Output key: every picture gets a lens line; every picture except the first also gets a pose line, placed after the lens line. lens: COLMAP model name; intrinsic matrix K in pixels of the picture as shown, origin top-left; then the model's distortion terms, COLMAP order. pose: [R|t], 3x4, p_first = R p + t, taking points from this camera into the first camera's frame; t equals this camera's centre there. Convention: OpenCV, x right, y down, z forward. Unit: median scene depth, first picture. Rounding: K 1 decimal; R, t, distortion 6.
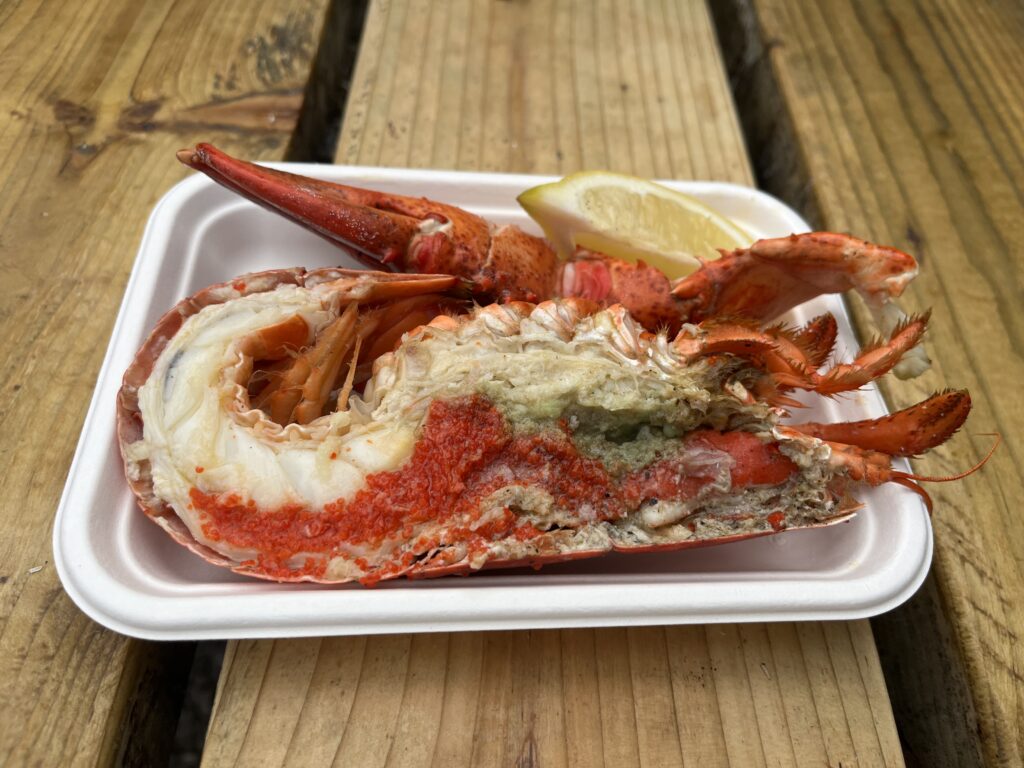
lens RADIAL K [[777.8, 0, 511.1], [0, 777.8, 384.5], [0, 0, 1]] dist [-0.032891, -0.001173]
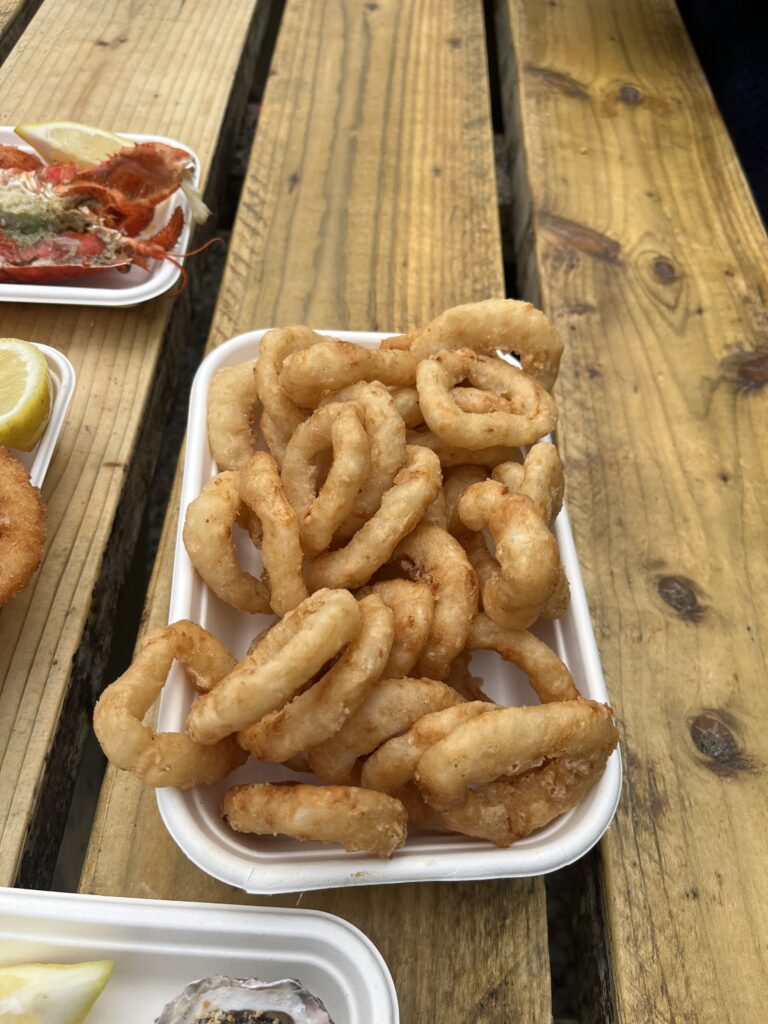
lens RADIAL K [[777.8, 0, 383.2], [0, 777.8, 511.2], [0, 0, 1]] dist [-0.032891, -0.001173]
pose [[0.999572, 0.025403, 0.014488, 1.073861], [-0.025800, 0.999276, 0.027959, 0.728987], [-0.013767, -0.028321, 0.999504, -1.079193]]
